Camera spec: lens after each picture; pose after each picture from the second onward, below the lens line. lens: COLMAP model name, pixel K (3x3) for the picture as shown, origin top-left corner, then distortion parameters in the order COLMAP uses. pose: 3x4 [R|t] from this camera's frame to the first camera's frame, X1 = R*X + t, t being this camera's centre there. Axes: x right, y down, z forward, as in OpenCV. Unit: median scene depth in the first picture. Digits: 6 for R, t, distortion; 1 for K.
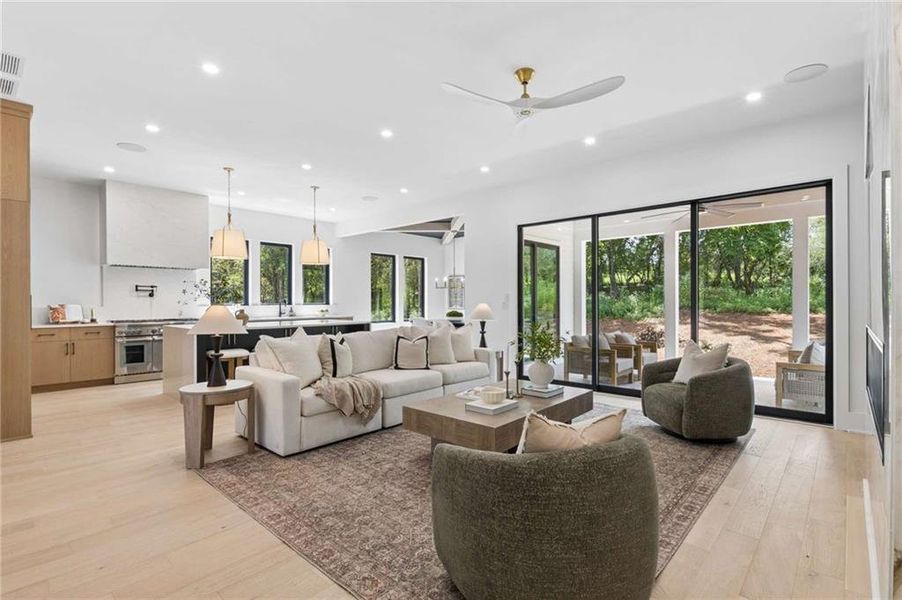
lens RADIAL K [[427.0, 0, 451.0], [0, 427.0, 300.0], [0, 0, 1]] dist [0.013423, 0.000100]
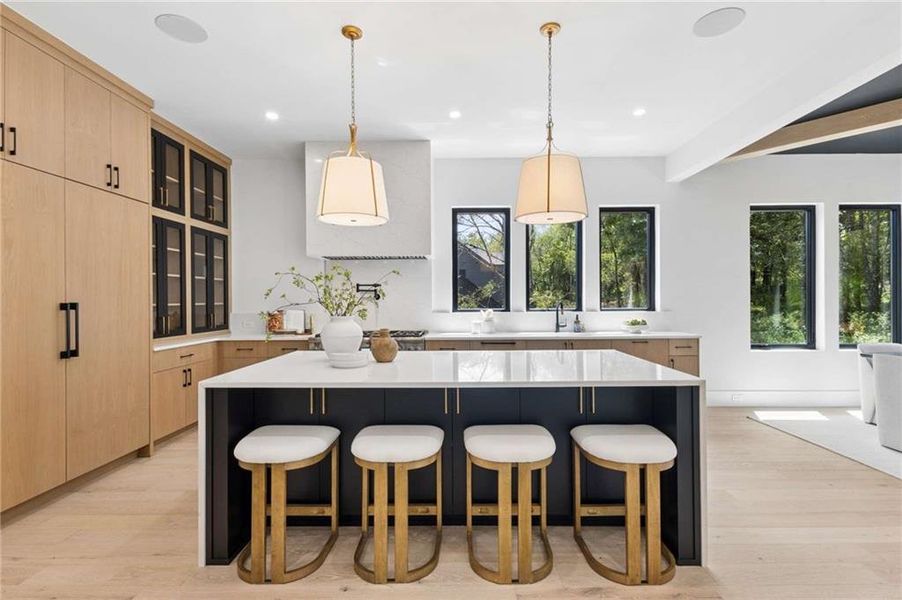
lens RADIAL K [[415.6, 0, 455.6], [0, 415.6, 299.2], [0, 0, 1]] dist [0.002286, 0.000133]
pose [[0.668568, 0.000573, -0.743651, -0.129608], [0.005810, 0.999965, 0.005994, -0.016781], [0.743628, -0.008328, 0.668541, 0.957521]]
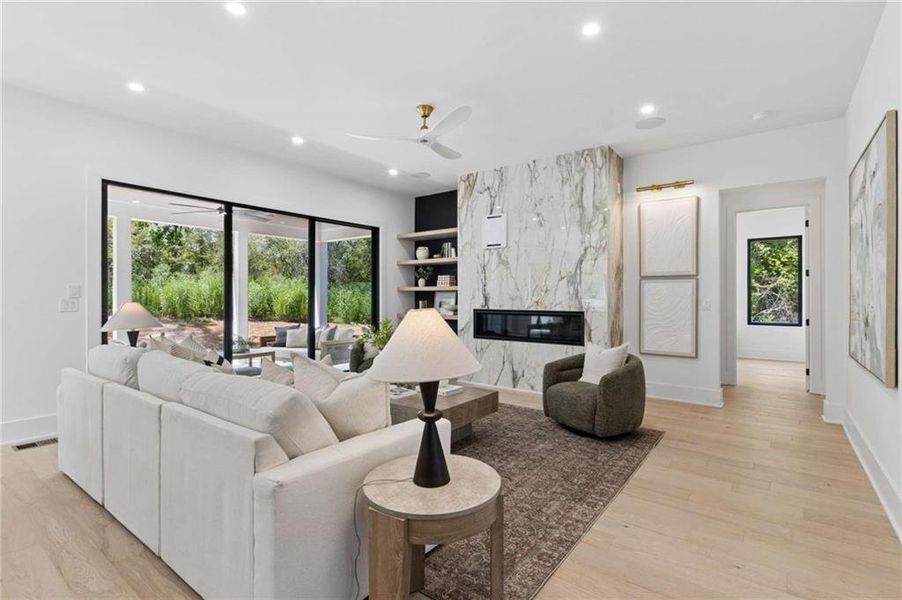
lens RADIAL K [[422.5, 0, 465.2], [0, 422.5, 298.6], [0, 0, 1]] dist [0.020299, 0.000083]
pose [[-0.105716, 0.002559, 0.994393, -0.722375], [-0.002065, 0.999994, -0.002792, 0.002418], [-0.994394, -0.002349, -0.105710, 0.724954]]
